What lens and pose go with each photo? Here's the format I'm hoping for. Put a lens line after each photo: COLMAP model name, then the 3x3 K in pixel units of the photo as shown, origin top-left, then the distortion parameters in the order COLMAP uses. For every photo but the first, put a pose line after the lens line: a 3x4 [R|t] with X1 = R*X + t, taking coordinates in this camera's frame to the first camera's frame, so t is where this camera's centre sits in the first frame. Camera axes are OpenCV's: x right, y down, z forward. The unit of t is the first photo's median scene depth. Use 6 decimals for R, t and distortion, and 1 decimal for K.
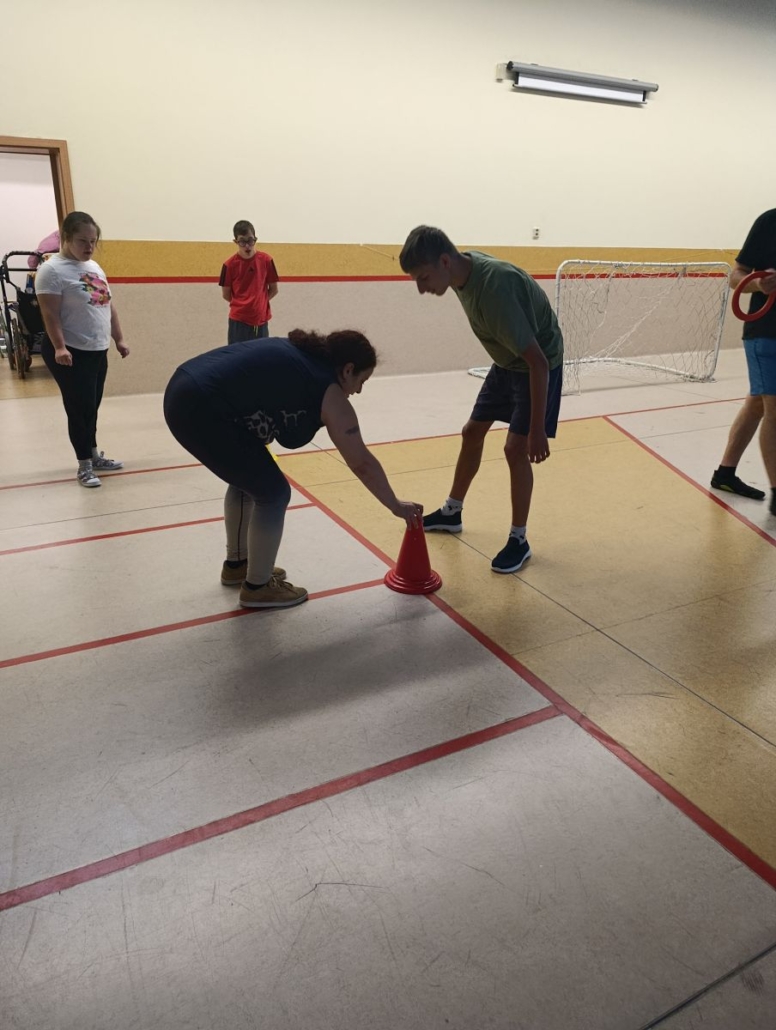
lens RADIAL K [[704.9, 0, 367.8], [0, 704.9, 505.8], [0, 0, 1]] dist [0.014161, -0.026120]
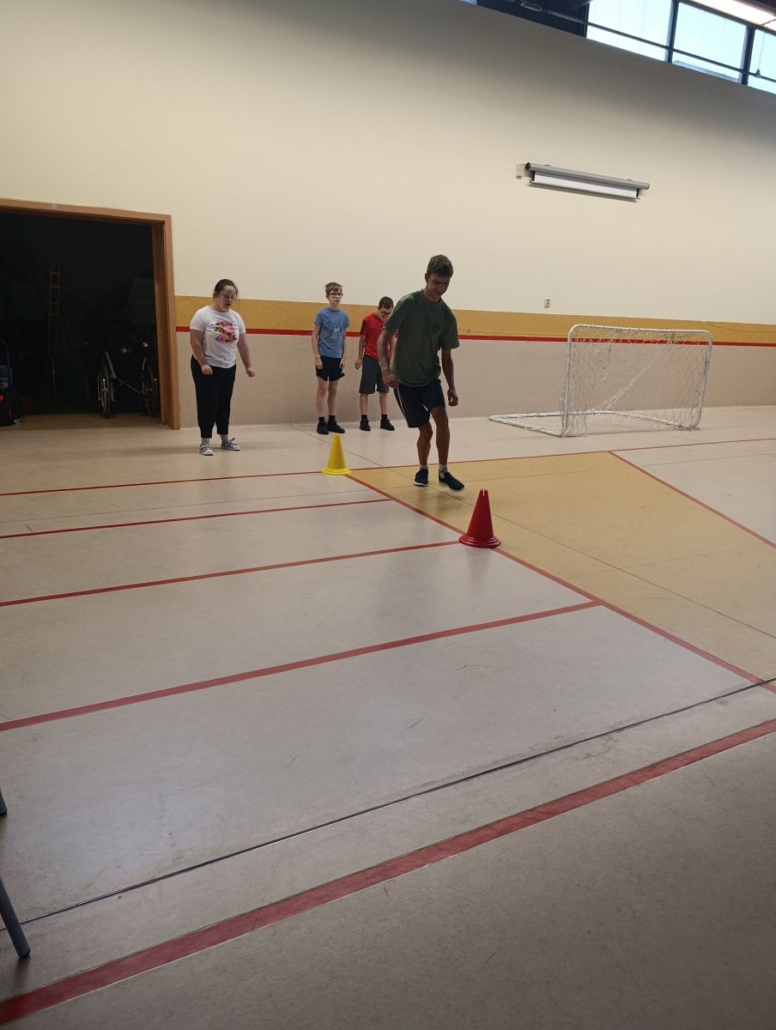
lens RADIAL K [[704.9, 0, 379.9], [0, 704.9, 519.2], [0, 0, 1]] dist [0.014161, -0.026120]
pose [[0.999453, 0.018850, 0.027176, -0.070008], [-0.016819, 0.997181, -0.073121, 0.068131], [-0.028478, 0.072624, 0.996953, -0.146607]]
